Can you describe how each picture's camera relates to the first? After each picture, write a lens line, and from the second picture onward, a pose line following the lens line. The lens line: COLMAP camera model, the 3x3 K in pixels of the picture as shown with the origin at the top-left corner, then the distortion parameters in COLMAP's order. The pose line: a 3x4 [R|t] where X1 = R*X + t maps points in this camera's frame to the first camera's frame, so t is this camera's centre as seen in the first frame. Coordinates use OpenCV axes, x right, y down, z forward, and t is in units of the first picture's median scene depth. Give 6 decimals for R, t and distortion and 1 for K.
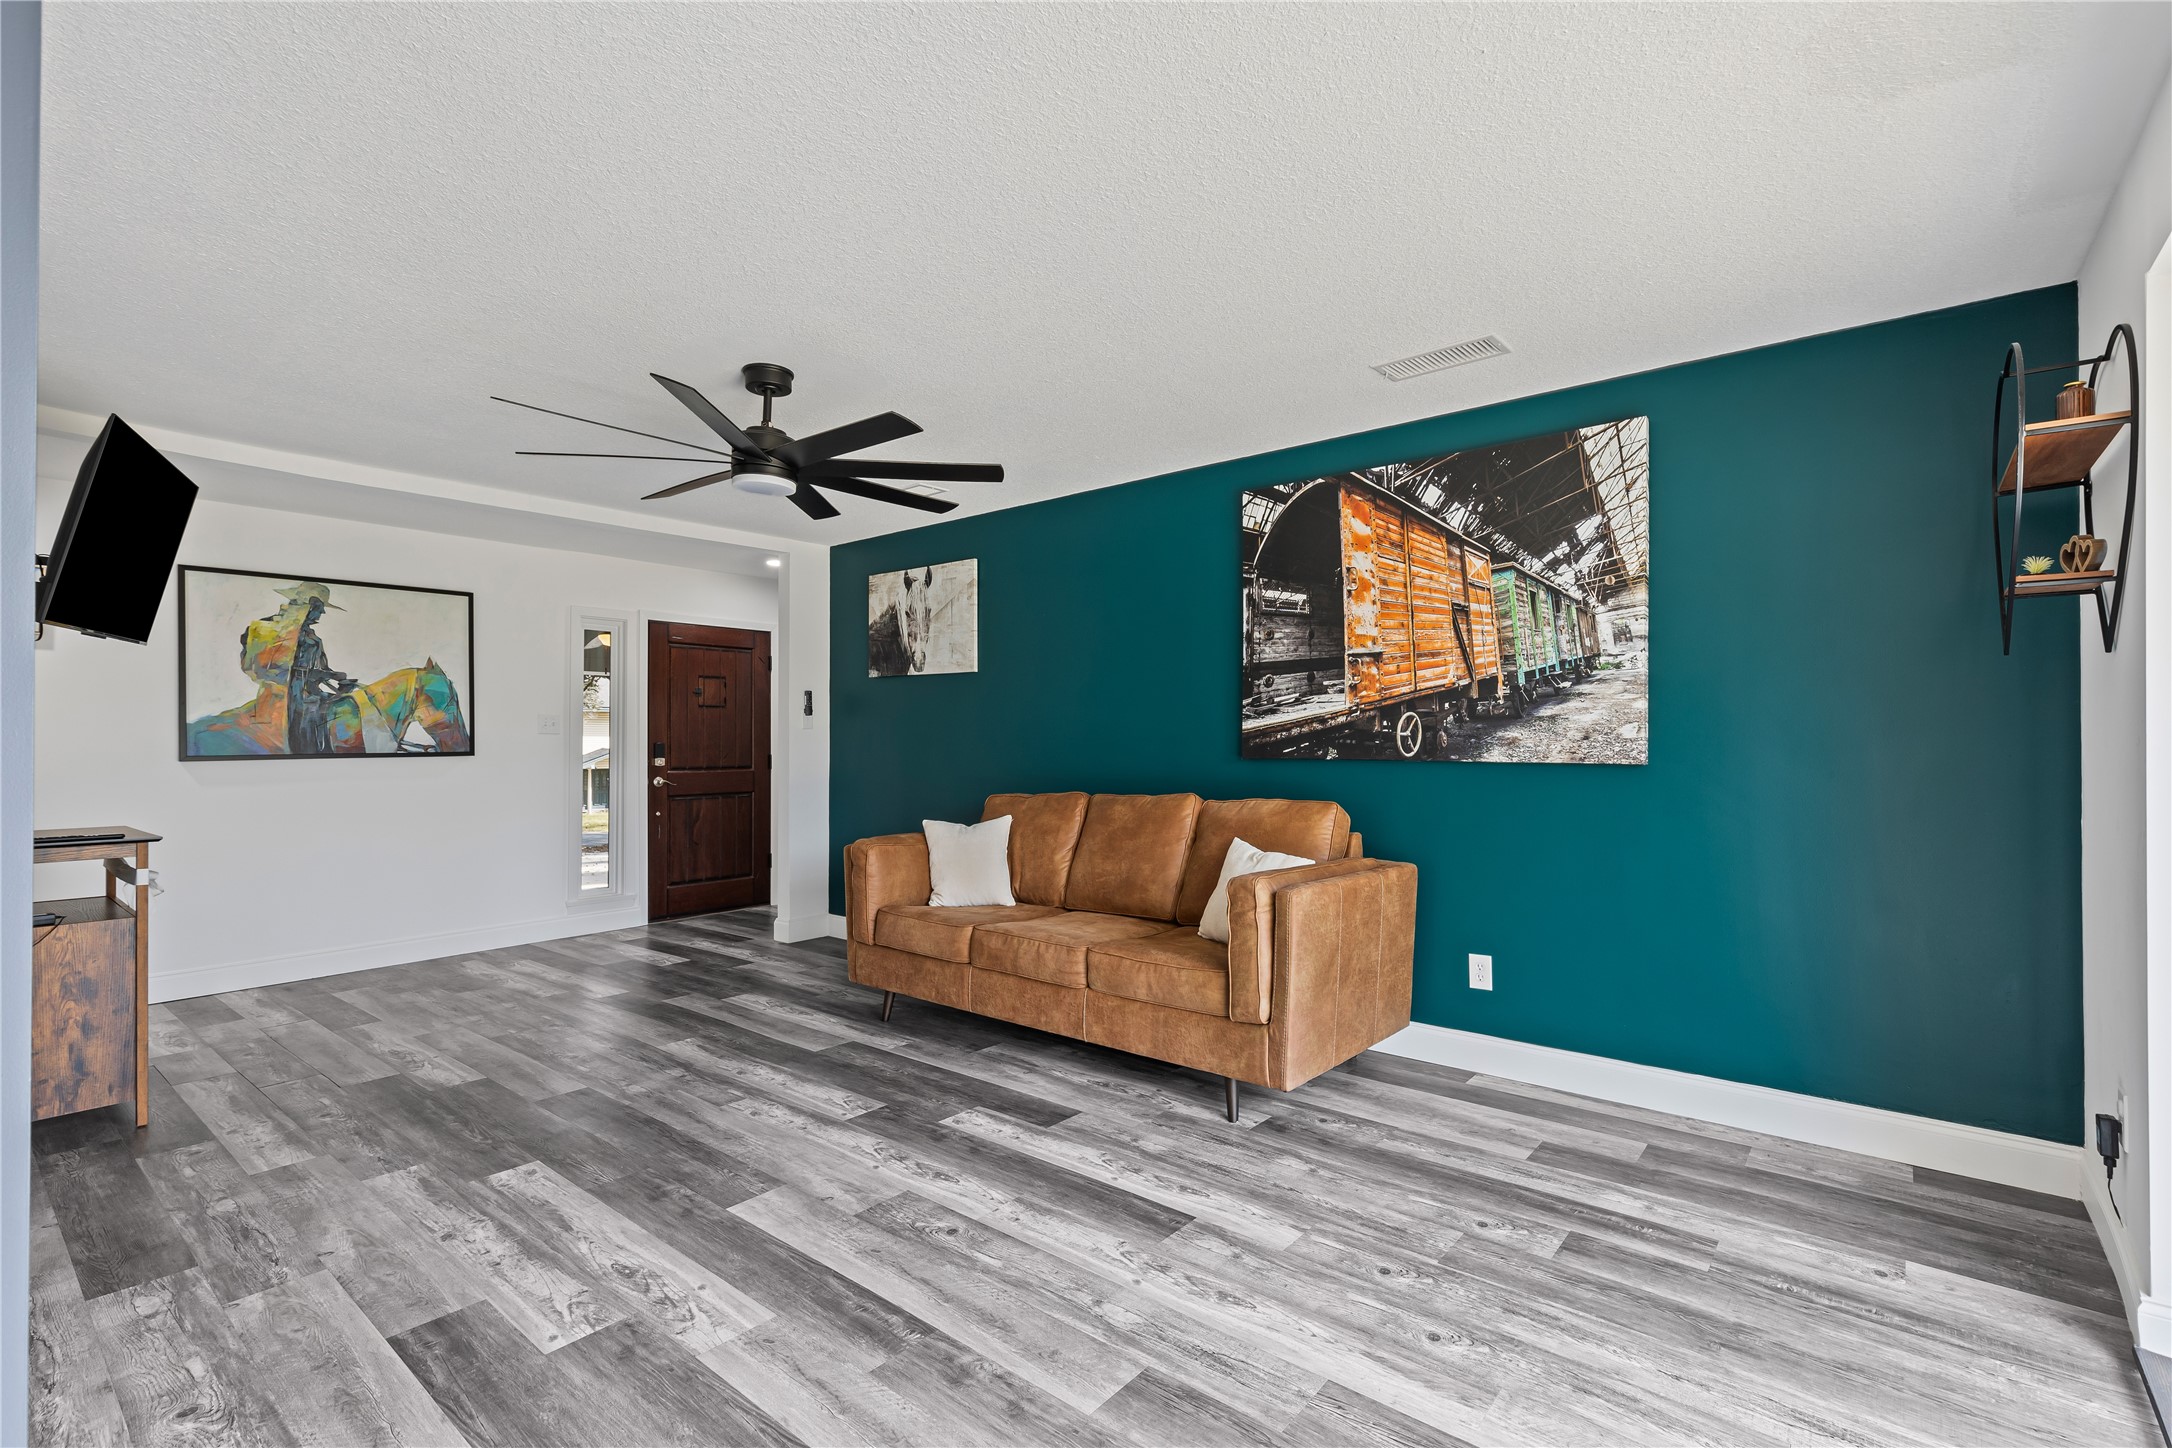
lens RADIAL K [[978.3, 0, 1101.0], [0, 978.3, 740.7], [0, 0, 1]] dist [0.002772, -0.000094]
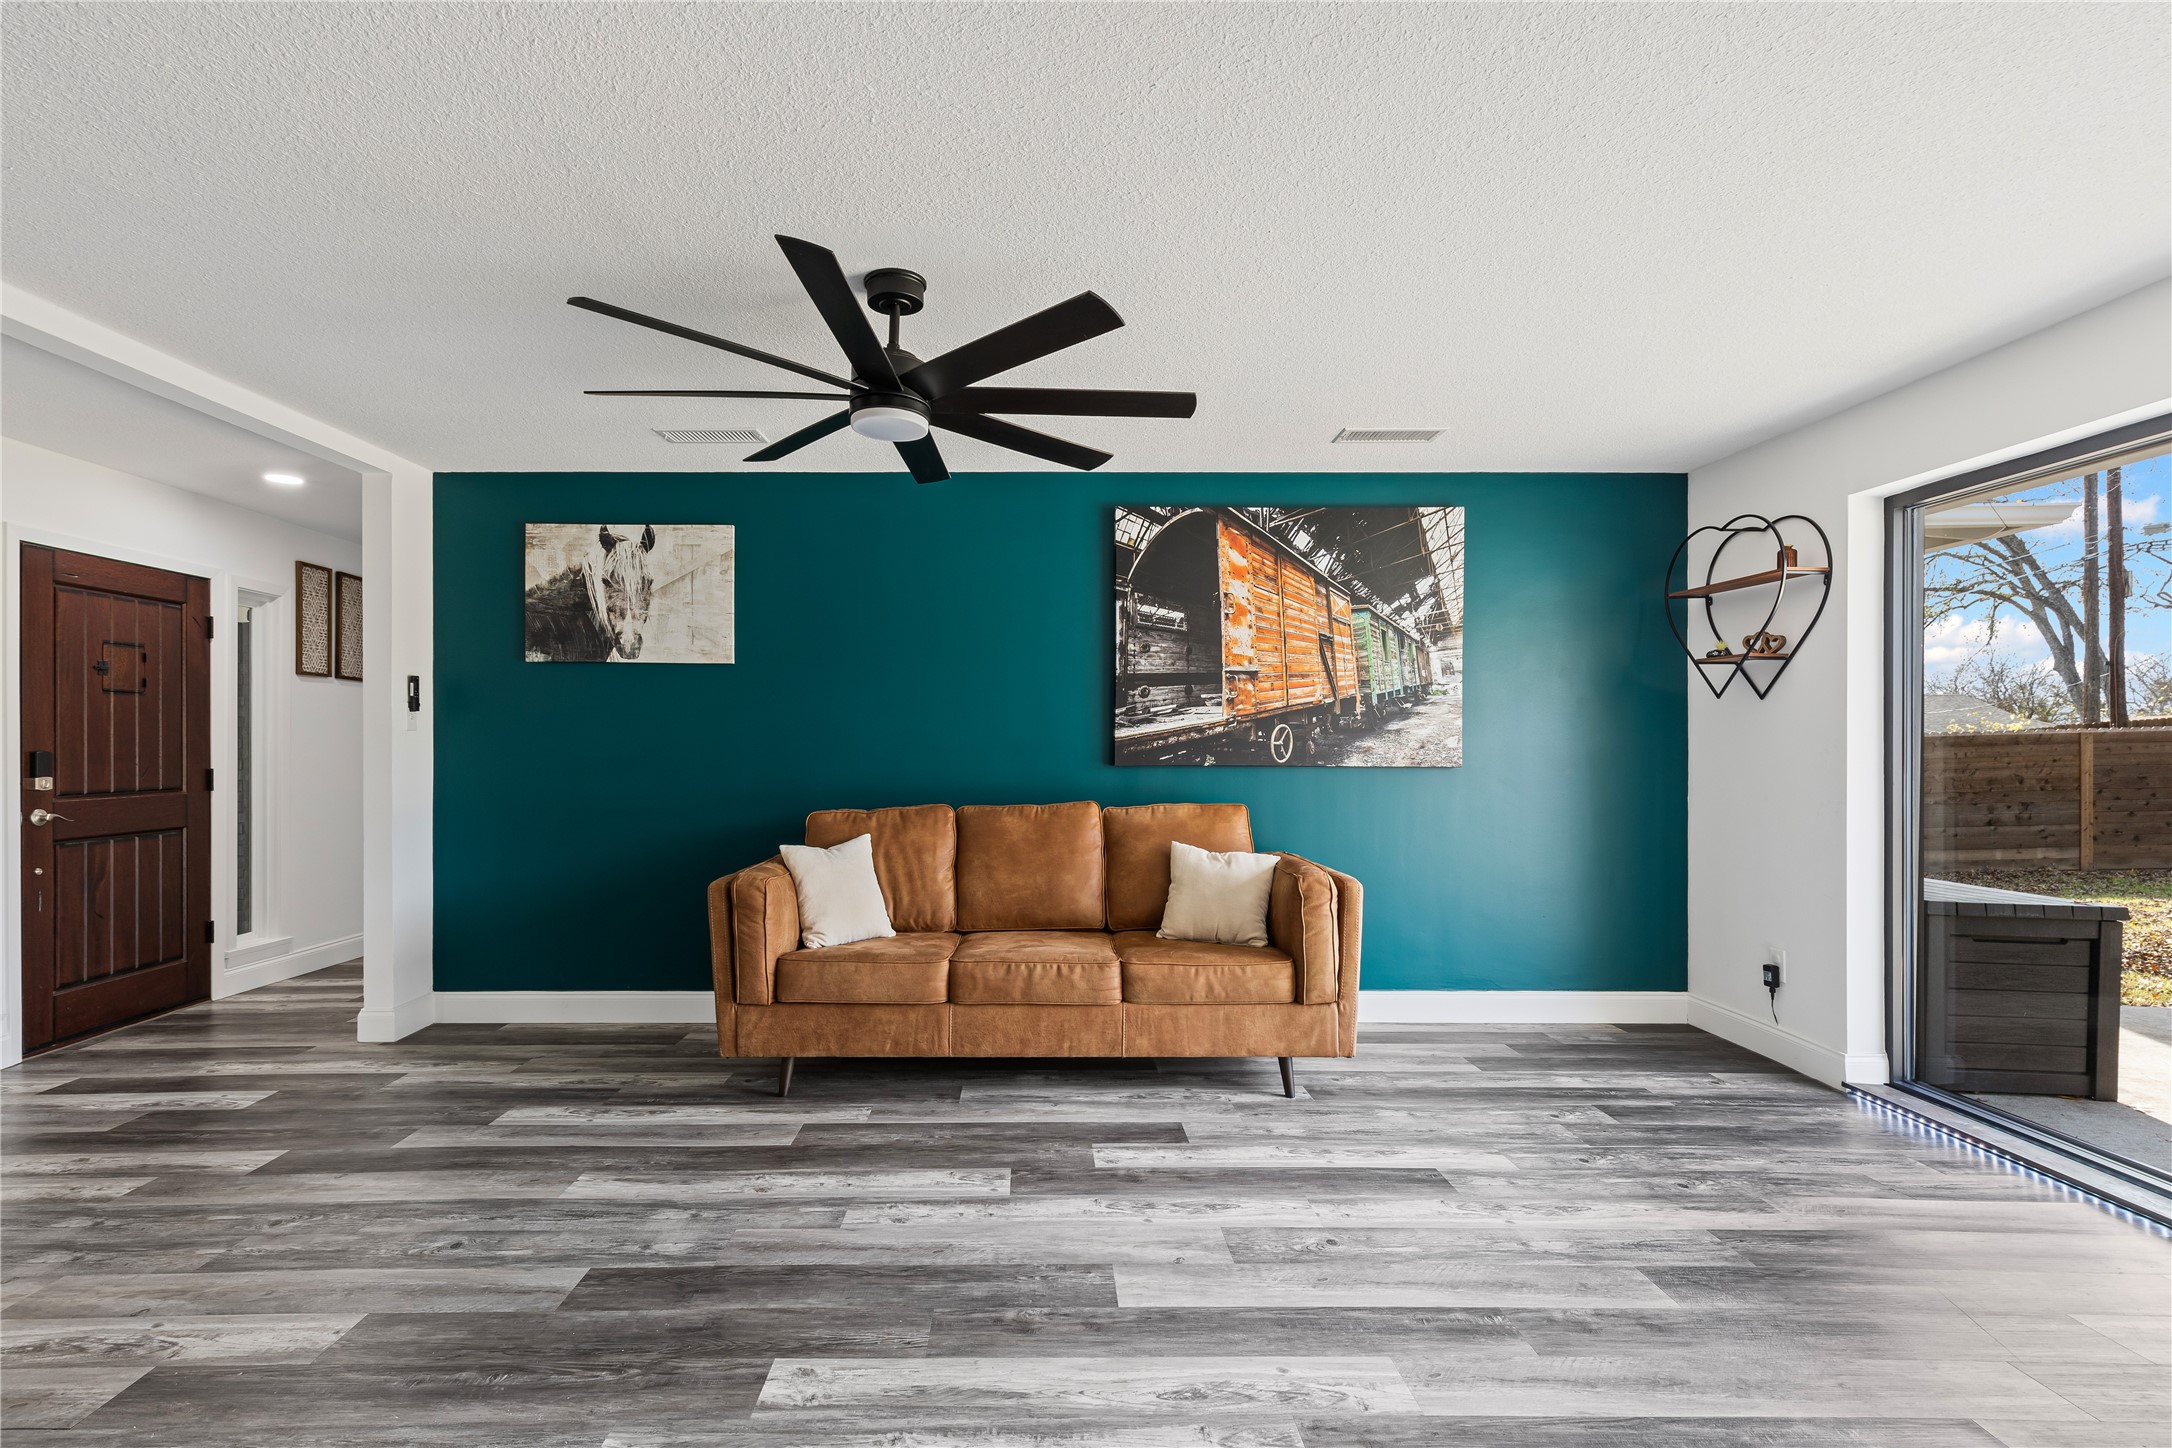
lens RADIAL K [[1019.2, 0, 1033.4], [0, 1019.2, 753.1], [0, 0, 1]] dist [0.004642, 0.000133]
pose [[0.772399, -0.002073, 0.635134, -0.688565], [-0.002425, 0.999978, 0.006214, -0.001958], [-0.635133, -0.006340, 0.772377, 0.257809]]
